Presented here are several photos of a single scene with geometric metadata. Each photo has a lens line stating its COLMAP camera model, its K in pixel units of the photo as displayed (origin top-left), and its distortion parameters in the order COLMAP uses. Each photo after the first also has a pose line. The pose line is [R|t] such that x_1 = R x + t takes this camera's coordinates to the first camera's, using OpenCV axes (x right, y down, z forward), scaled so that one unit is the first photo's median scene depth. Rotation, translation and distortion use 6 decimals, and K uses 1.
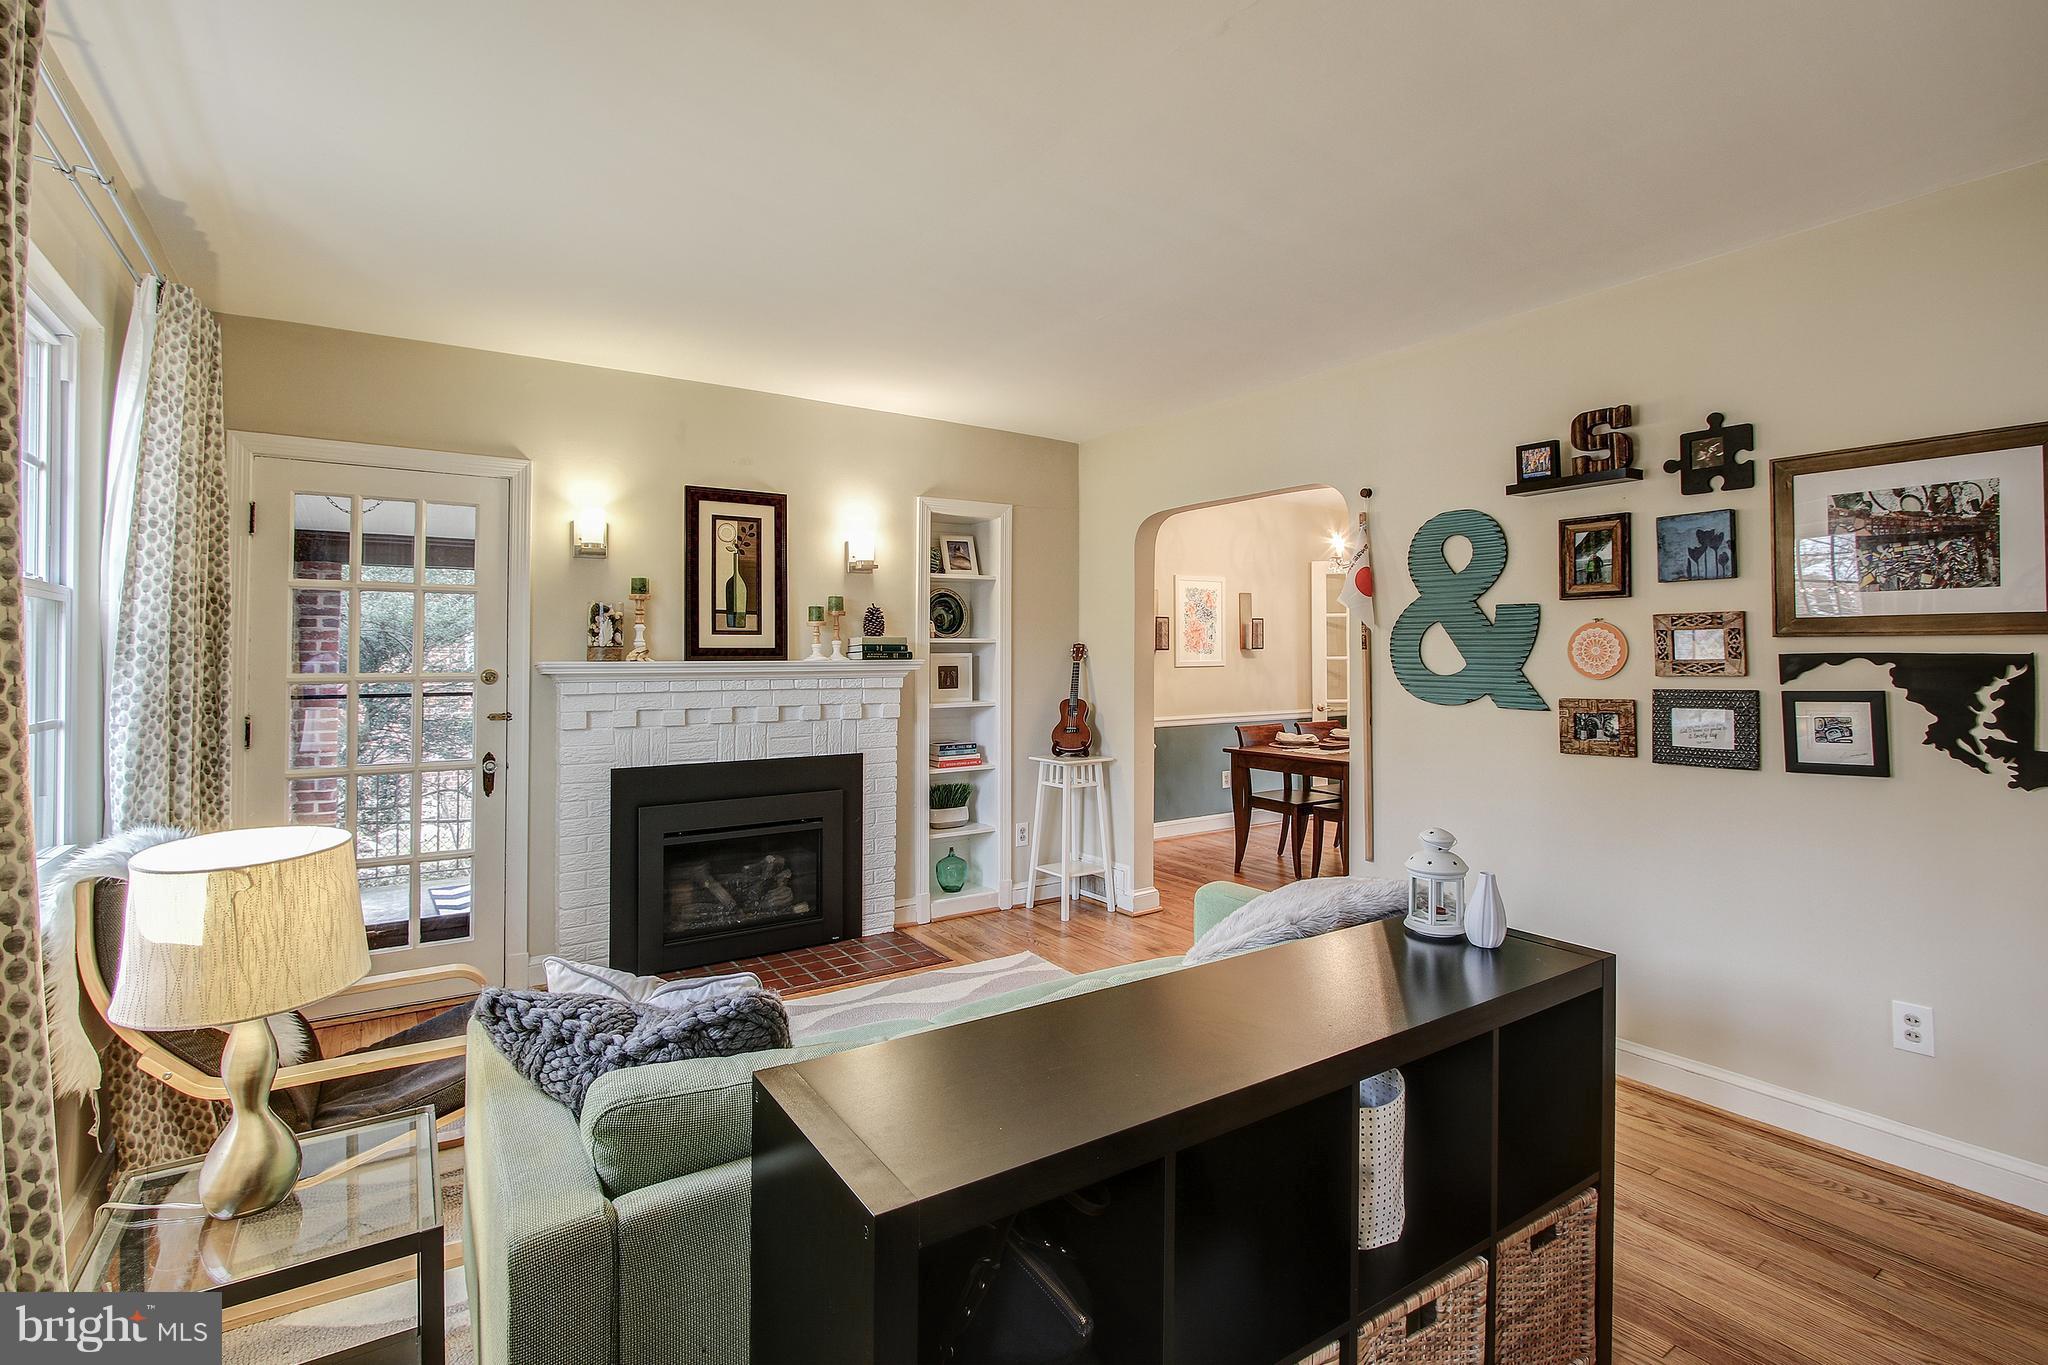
lens RADIAL K [[1016.3, 0, 1029.6], [0, 1016.3, 672.7], [0, 0, 1]] dist [-0.022169, -0.000263]
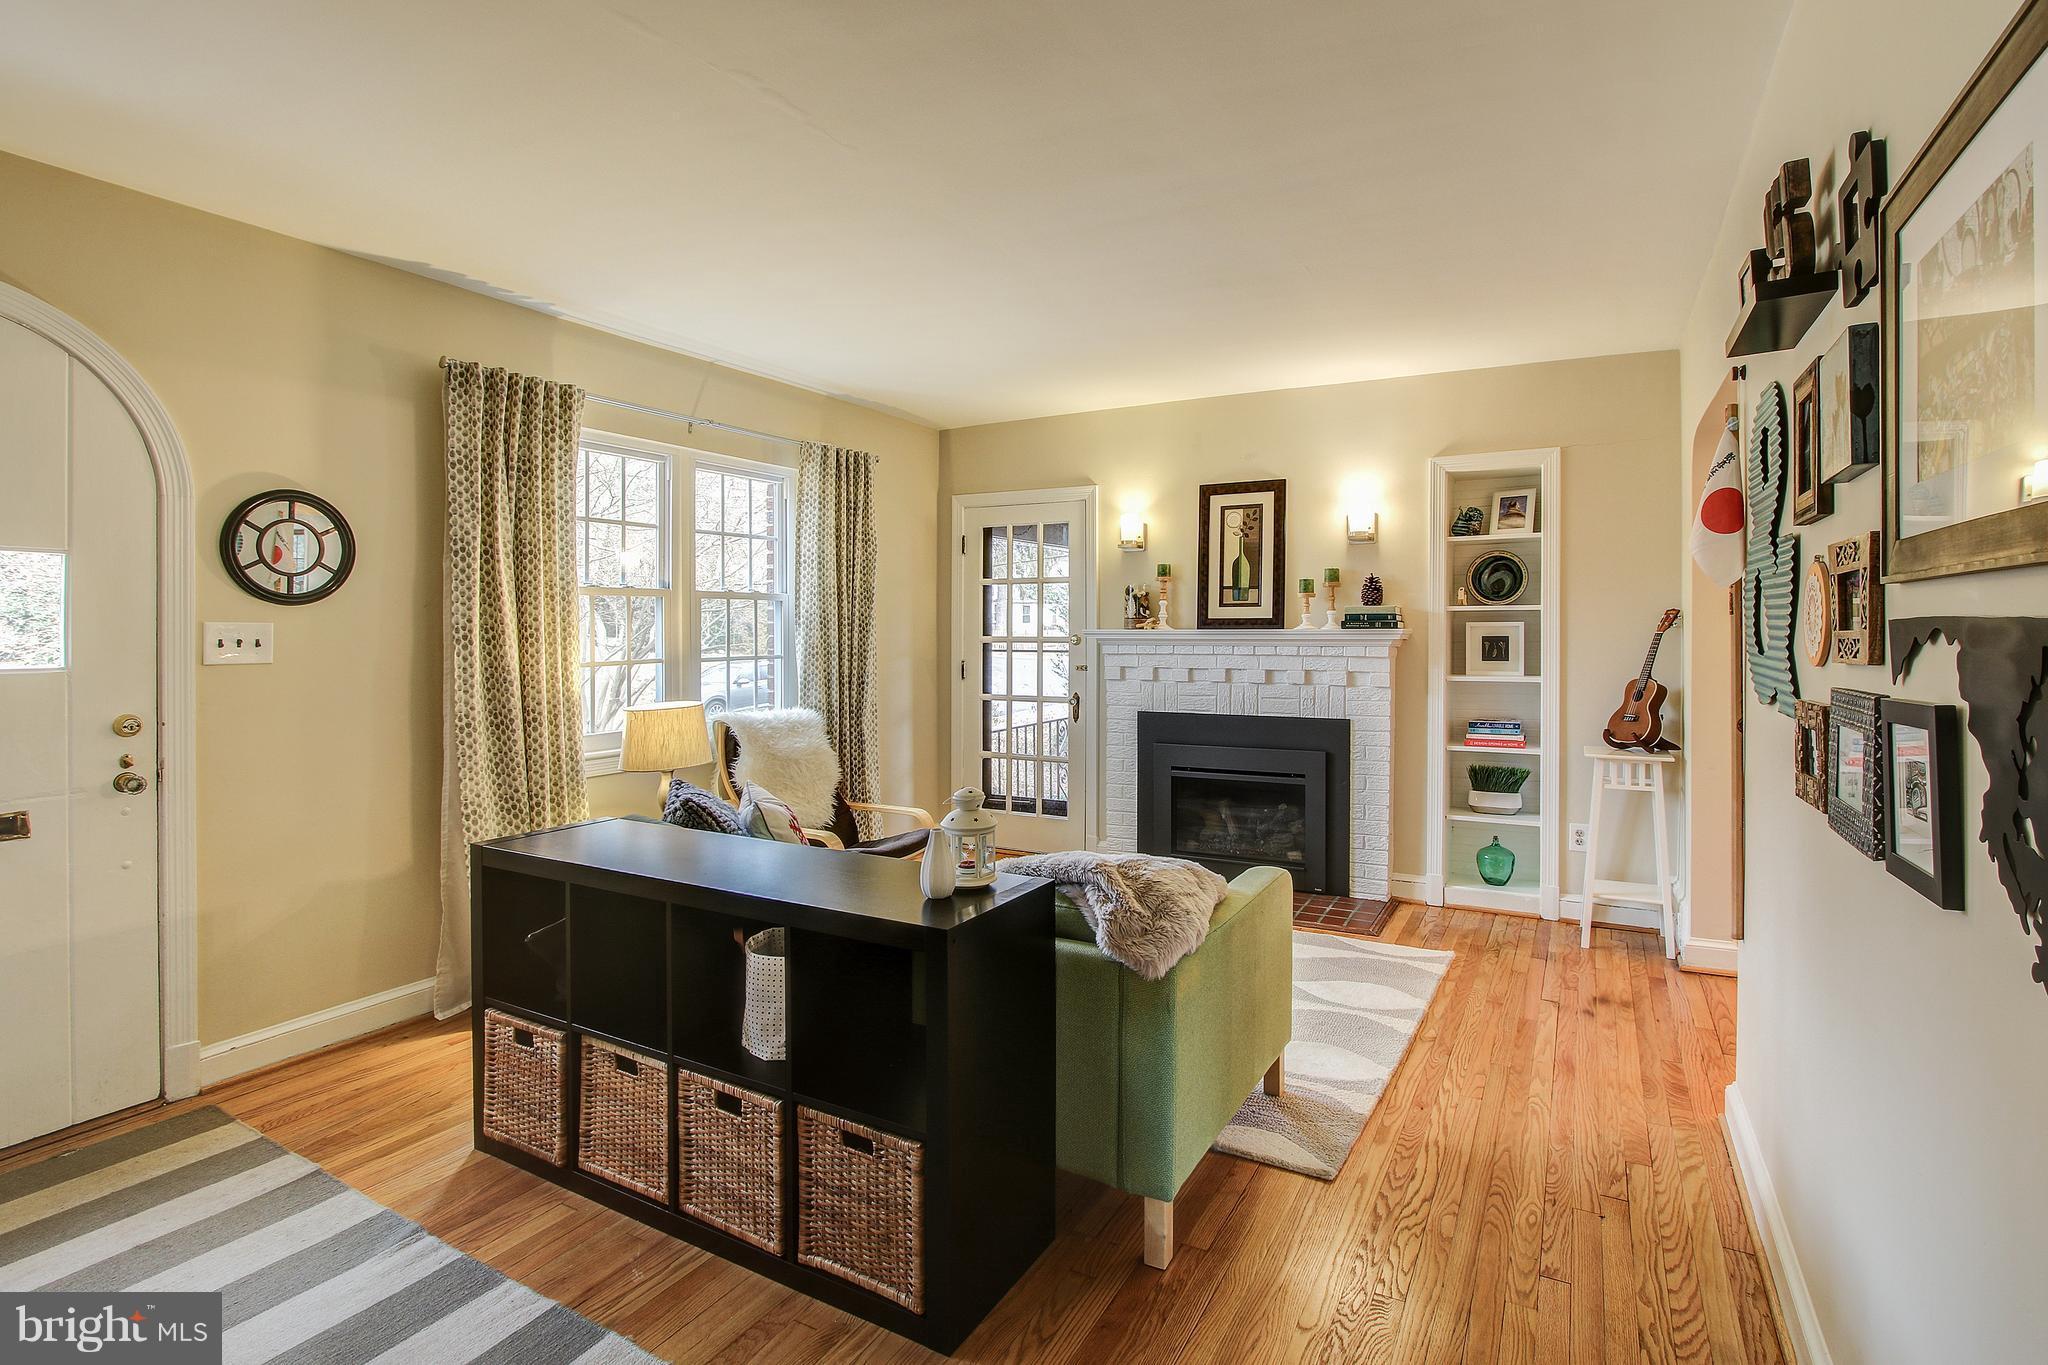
lens RADIAL K [[1016.3, 0, 1029.6], [0, 1016.3, 672.7], [0, 0, 1]] dist [-0.022169, -0.000263]
pose [[0.426112, 0.041738, -0.903707, 0.651536], [-0.013705, 0.999118, 0.039682, -0.004882], [0.904567, -0.004523, 0.426309, 0.278452]]
